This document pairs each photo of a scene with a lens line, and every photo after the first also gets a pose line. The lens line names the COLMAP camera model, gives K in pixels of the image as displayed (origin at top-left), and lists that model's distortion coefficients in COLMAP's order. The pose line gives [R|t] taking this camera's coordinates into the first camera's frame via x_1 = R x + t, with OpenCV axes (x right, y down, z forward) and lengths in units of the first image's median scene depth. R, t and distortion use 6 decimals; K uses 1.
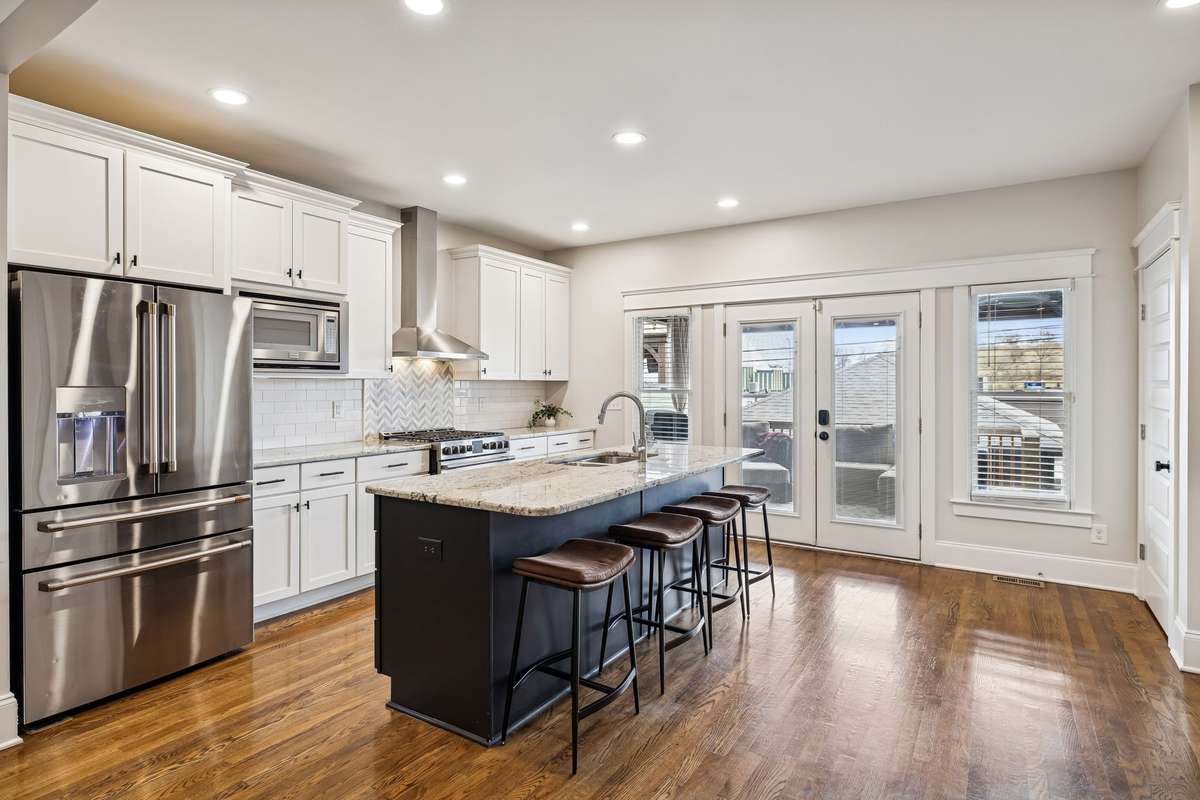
lens RADIAL K [[641.8, 0, 593.0], [0, 641.8, 385.9], [0, 0, 1]] dist [0.002840, 0.000453]
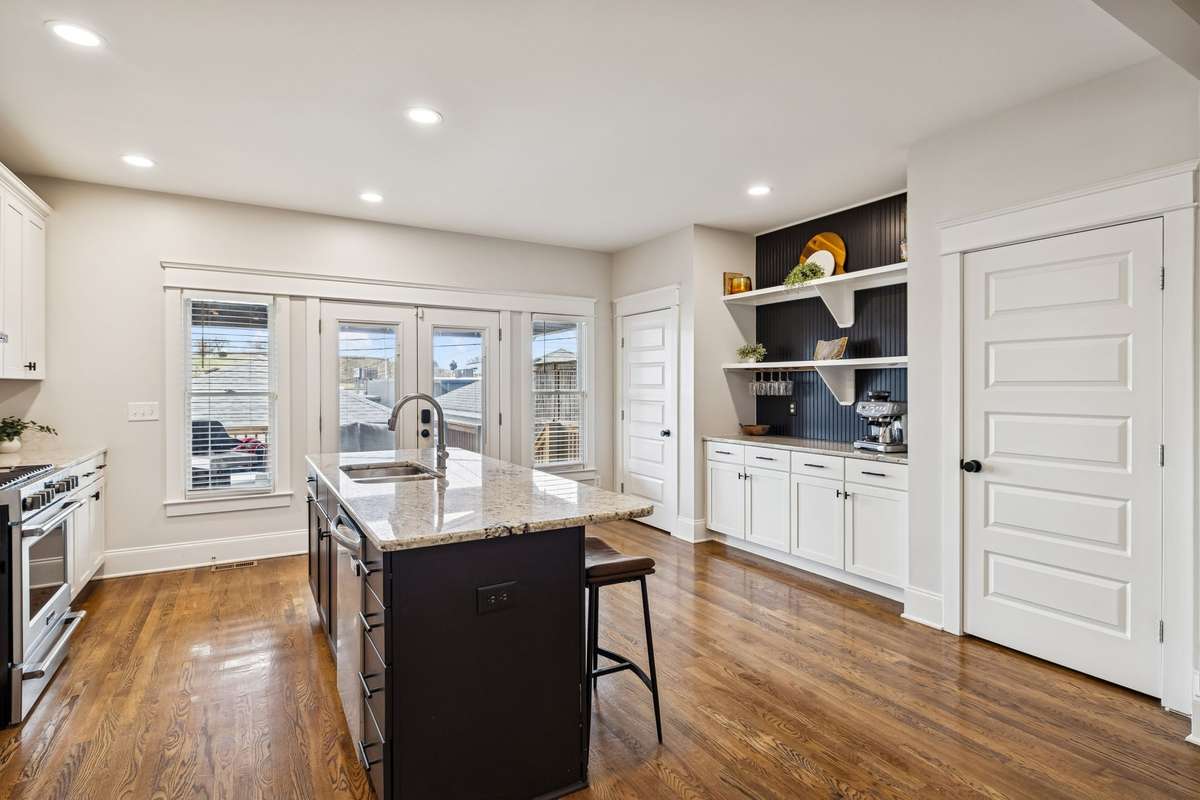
lens RADIAL K [[595.8, 0, 603.4], [0, 595.8, 393.7], [0, 0, 1]] dist [-0.005099, -0.000501]
pose [[0.442883, -0.009416, 0.896530, -0.430116], [0.001538, 0.999951, 0.009742, 0.001386], [-0.896578, -0.002936, 0.442875, 0.293230]]
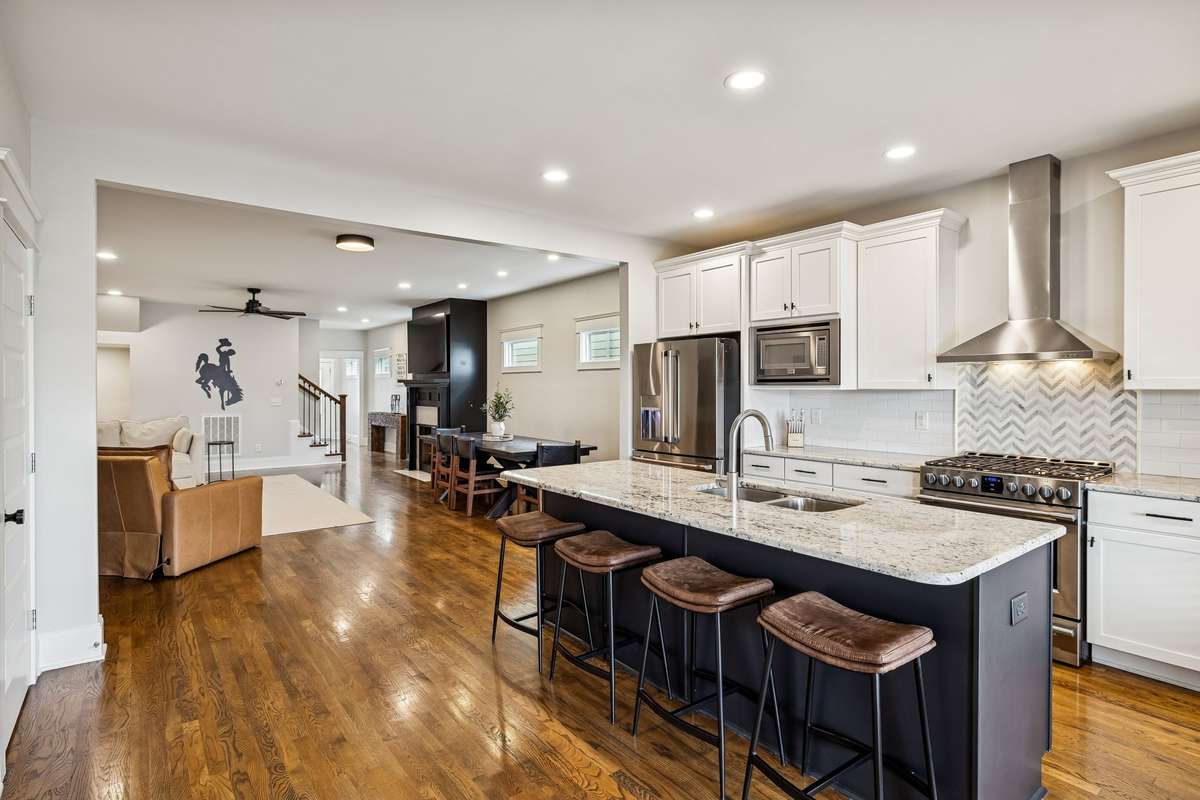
lens RADIAL K [[595.8, 0, 603.4], [0, 595.8, 393.7], [0, 0, 1]] dist [-0.005099, -0.000501]
pose [[-0.326270, 0.008094, -0.945242, 0.569358], [0.000800, 0.999965, 0.008287, -0.010996], [0.945276, 0.001948, -0.326265, 0.782607]]
